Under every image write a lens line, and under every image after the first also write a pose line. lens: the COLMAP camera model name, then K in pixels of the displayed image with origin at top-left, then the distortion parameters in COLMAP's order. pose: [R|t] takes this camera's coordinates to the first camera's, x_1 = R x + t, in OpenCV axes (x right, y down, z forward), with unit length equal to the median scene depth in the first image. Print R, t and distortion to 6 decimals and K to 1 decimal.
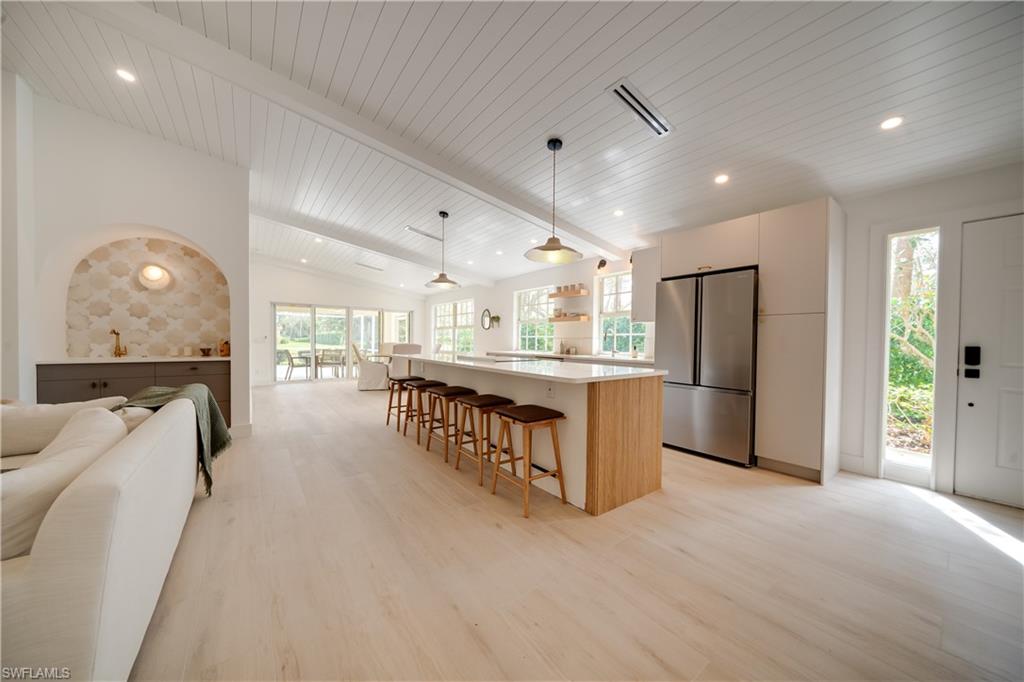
lens RADIAL K [[350.0, 0, 504.6], [0, 350.0, 340.4], [0, 0, 1]] dist [0.000099, -0.000004]
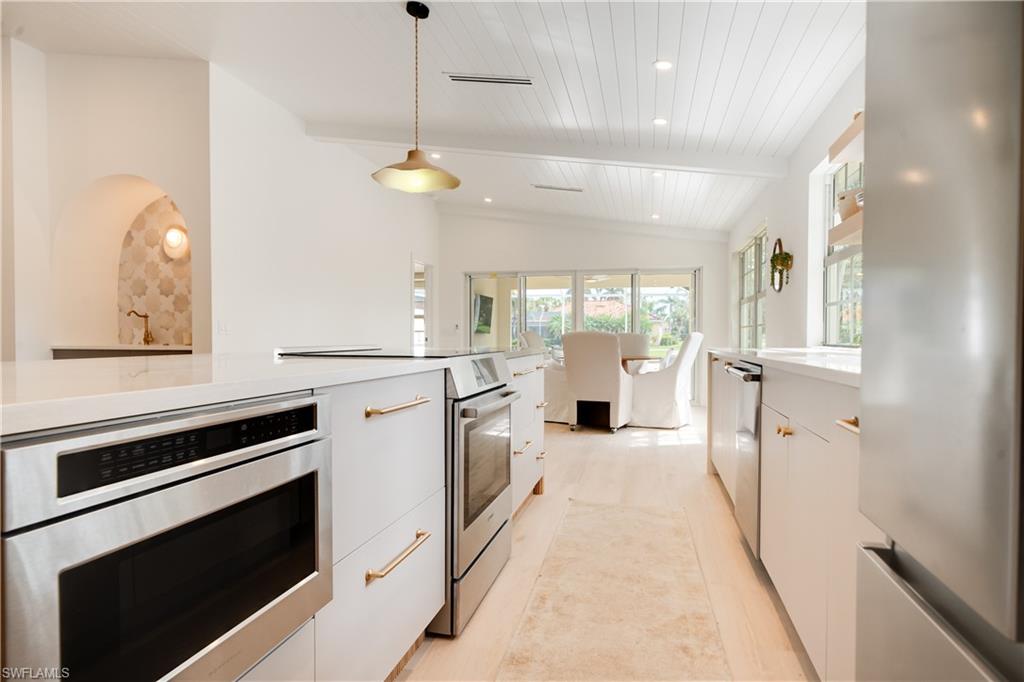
lens RADIAL K [[594.2, 0, 511.5], [0, 594.2, 340.4], [0, 0, 1]] dist [-0.019788, -0.000506]
pose [[0.653378, -0.003901, -0.757022, 0.356842], [0.003248, 0.999992, -0.002350, 0.030934], [0.757025, -0.000924, 0.653386, 0.524405]]
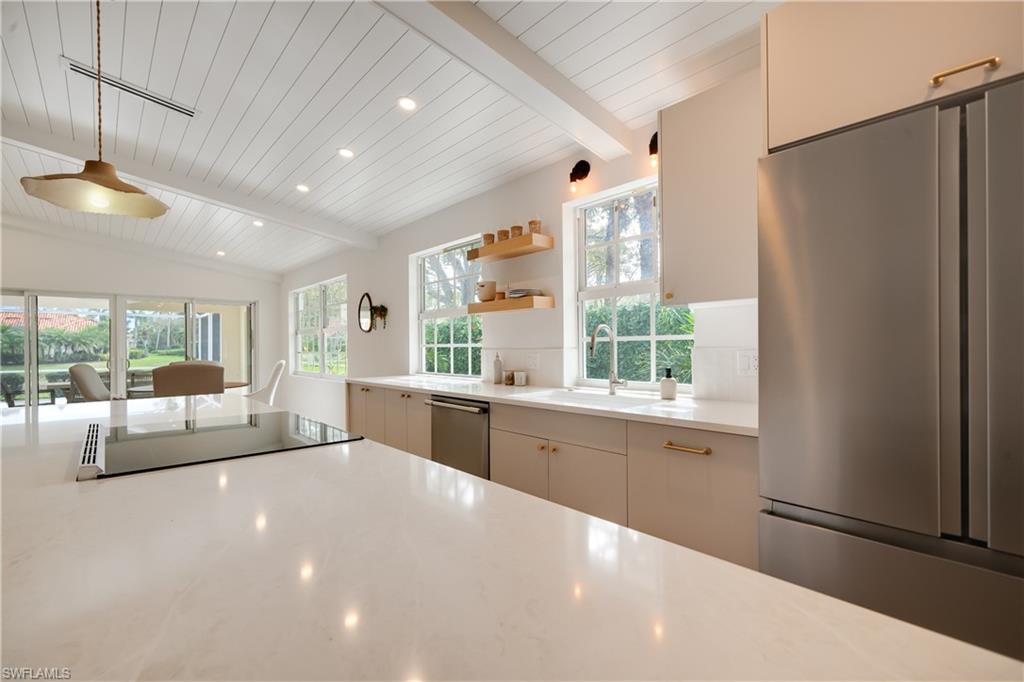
lens RADIAL K [[451.0, 0, 514.1], [0, 451.0, 344.9], [0, 0, 1]] dist [-0.010480, 0.000231]
pose [[0.993820, -0.019396, 0.109297, 0.132358], [0.019848, 0.999798, -0.003053, -0.009820], [-0.109216, 0.005203, 0.994004, 0.460916]]
